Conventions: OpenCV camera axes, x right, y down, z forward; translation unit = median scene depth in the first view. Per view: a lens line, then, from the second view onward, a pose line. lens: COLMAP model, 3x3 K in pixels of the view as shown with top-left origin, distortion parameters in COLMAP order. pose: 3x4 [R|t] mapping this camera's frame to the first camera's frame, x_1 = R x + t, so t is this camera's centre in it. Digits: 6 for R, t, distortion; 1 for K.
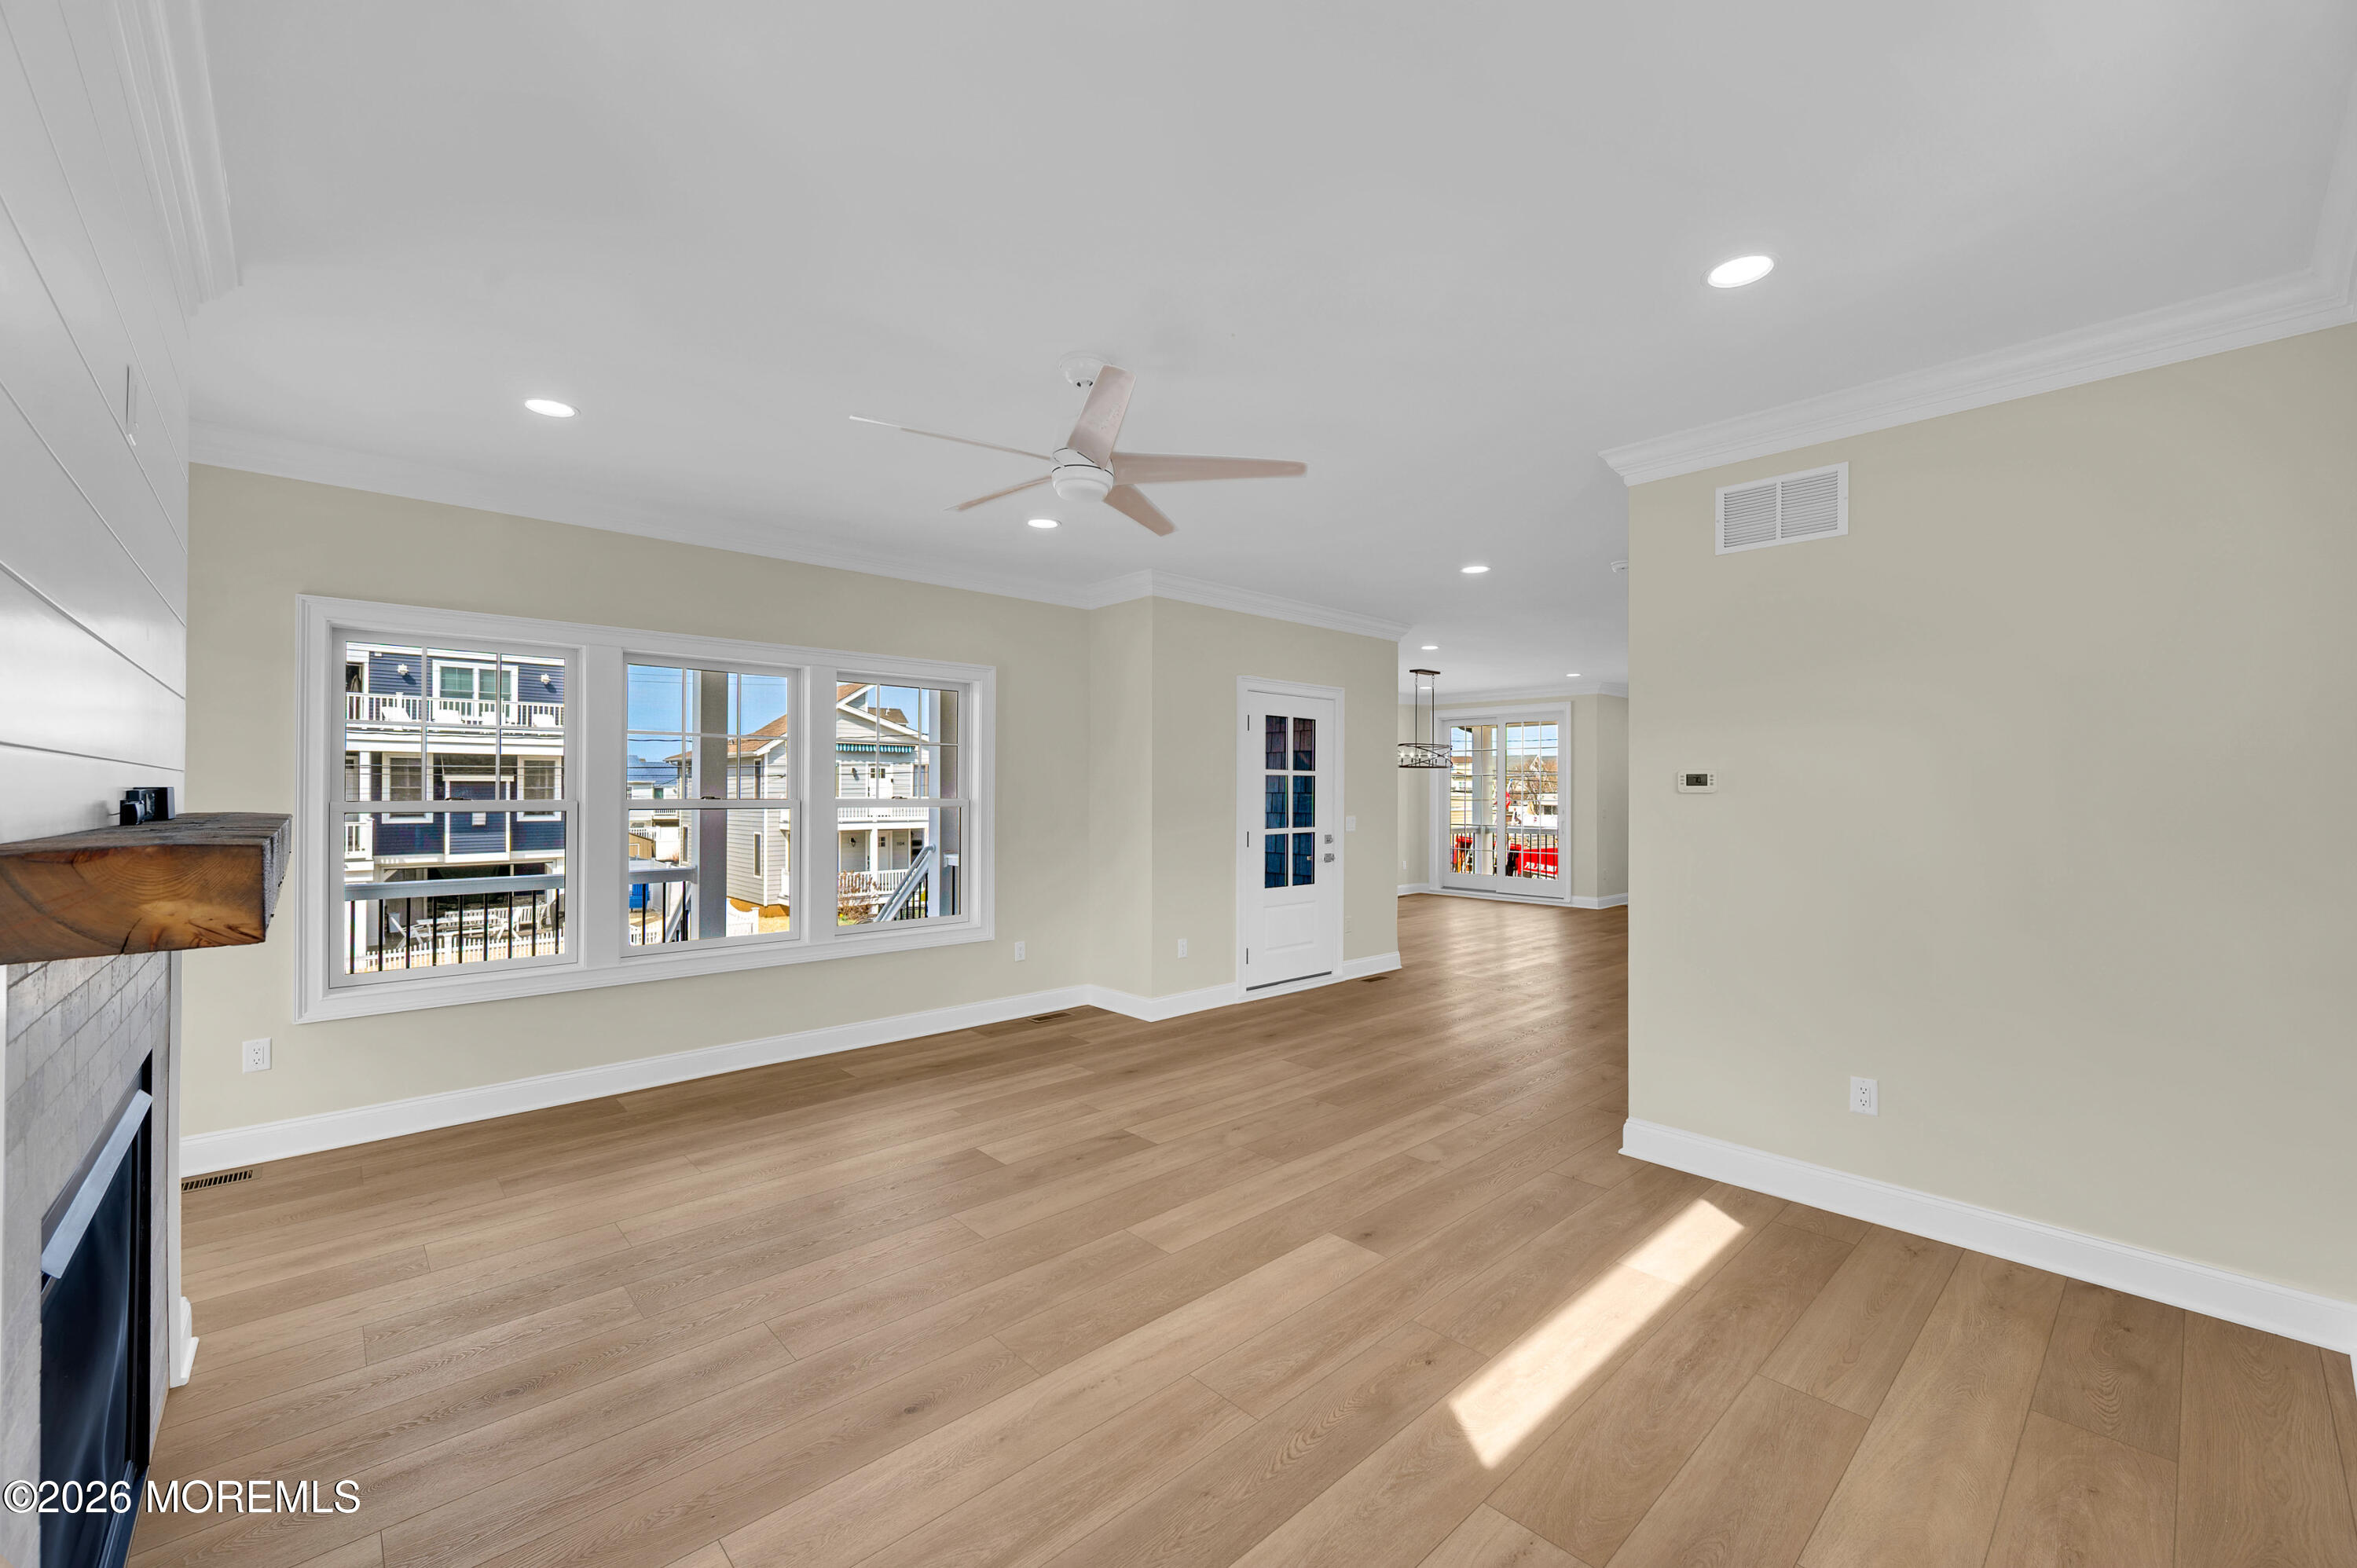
lens RADIAL K [[936.5, 0, 1181.0], [0, 936.5, 777.5], [0, 0, 1]] dist [0.003187, -0.000674]
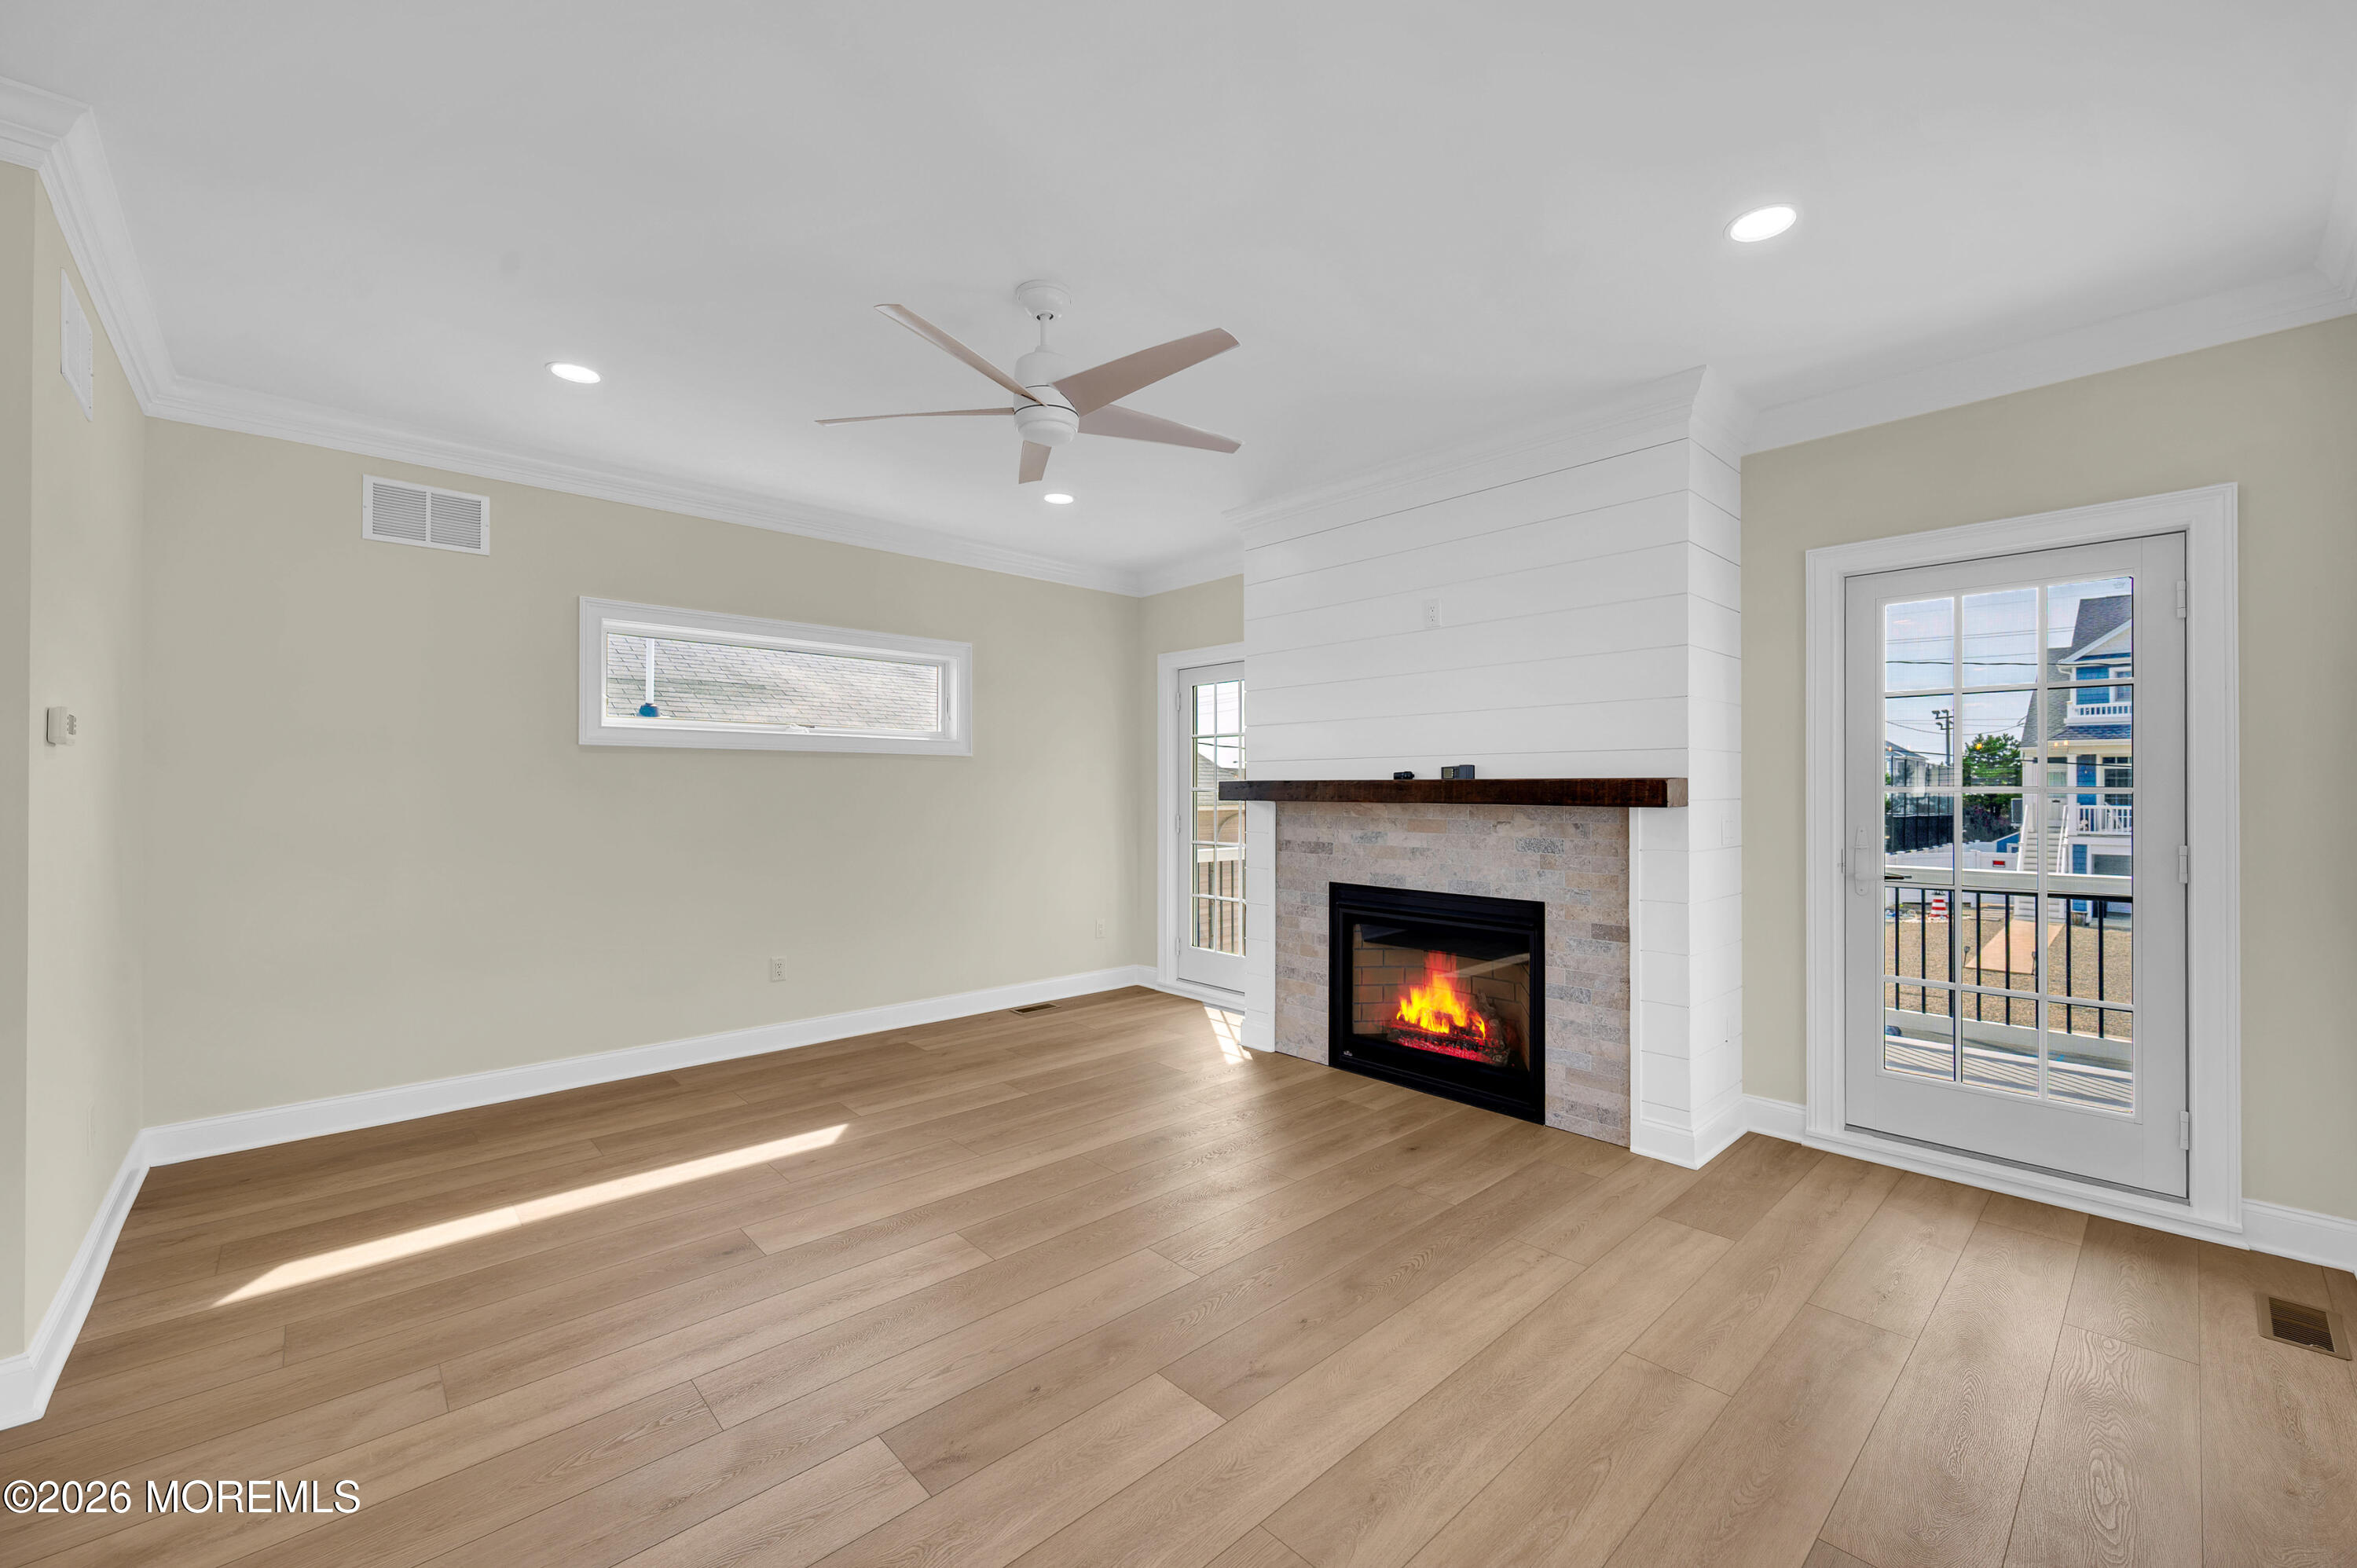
lens RADIAL K [[936.5, 0, 1188.0], [0, 936.5, 789.2], [0, 0, 1]] dist [0.003187, -0.000674]
pose [[-0.999992, -0.001914, -0.003398, -0.165854], [-0.001854, 0.999842, -0.017668, 0.038454], [0.003431, -0.017662, -0.999838, 1.314133]]
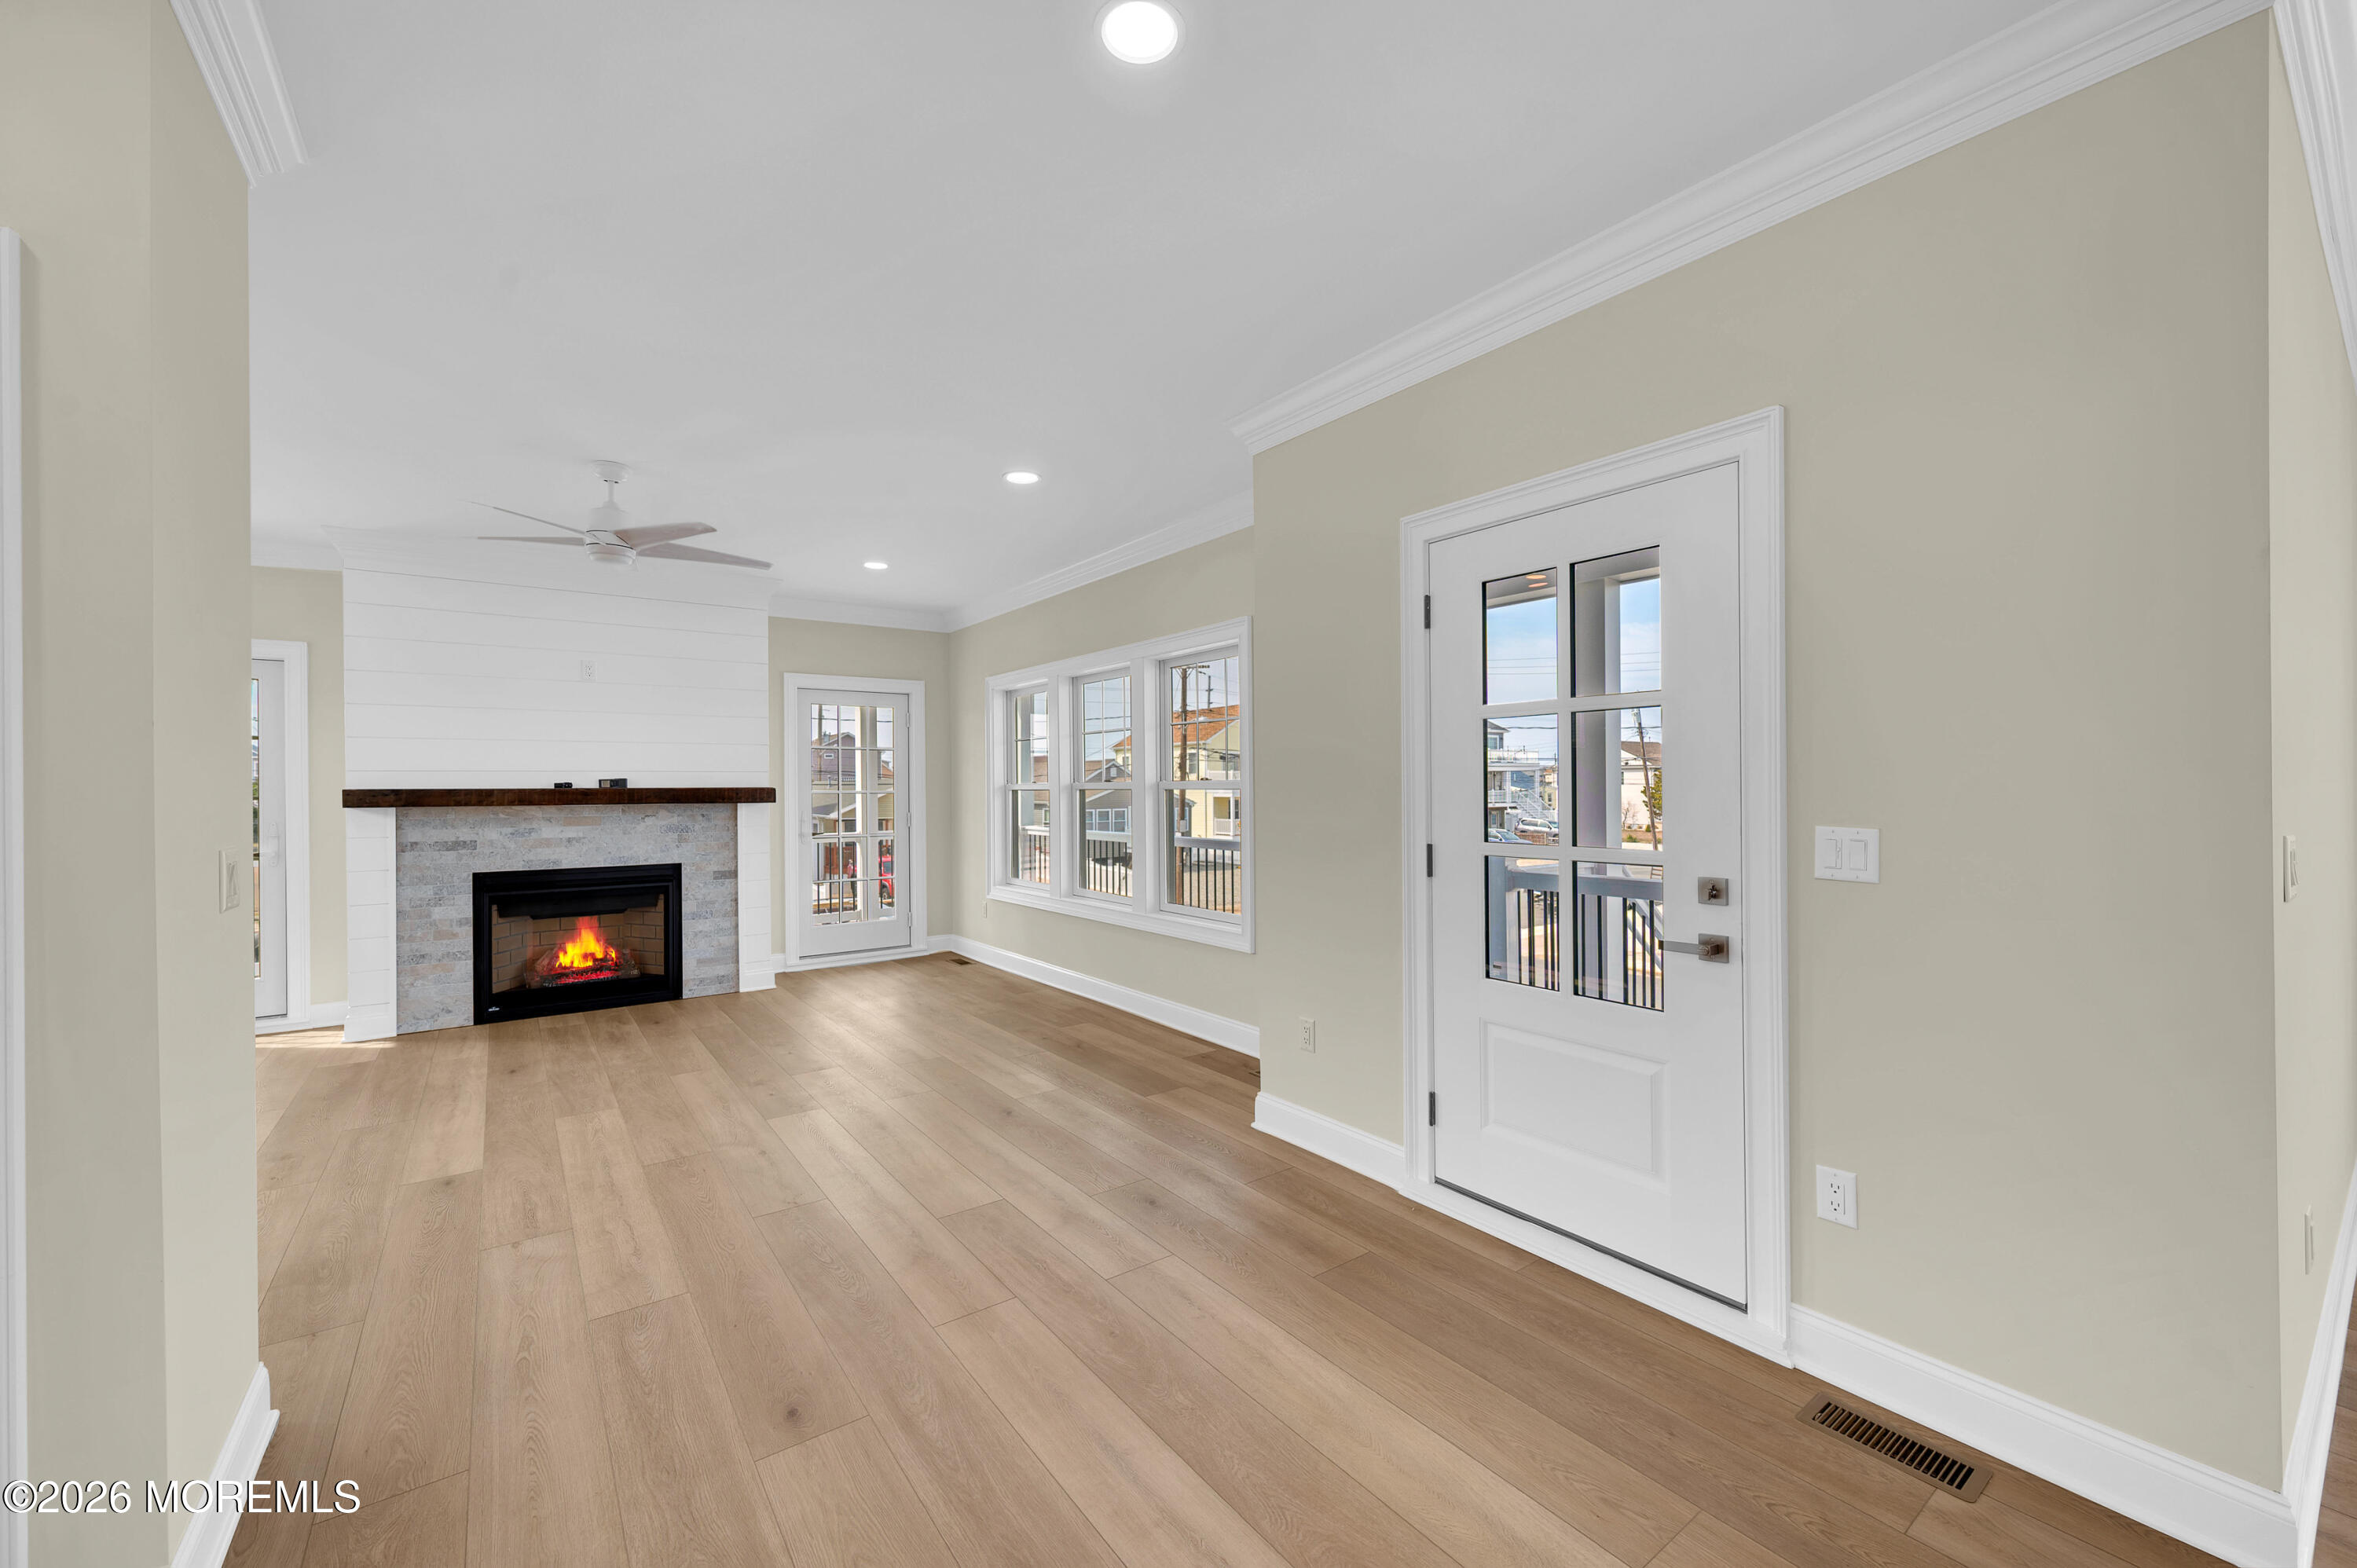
lens RADIAL K [[936.5, 0, 1179.6], [0, 936.5, 782.6], [0, 0, 1]] dist [0.003187, -0.000674]
pose [[-0.115360, -0.005144, -0.993310, 0.815836], [0.025558, 0.999640, -0.008145, 0.036233], [0.992995, -0.026327, -0.115187, 1.361803]]
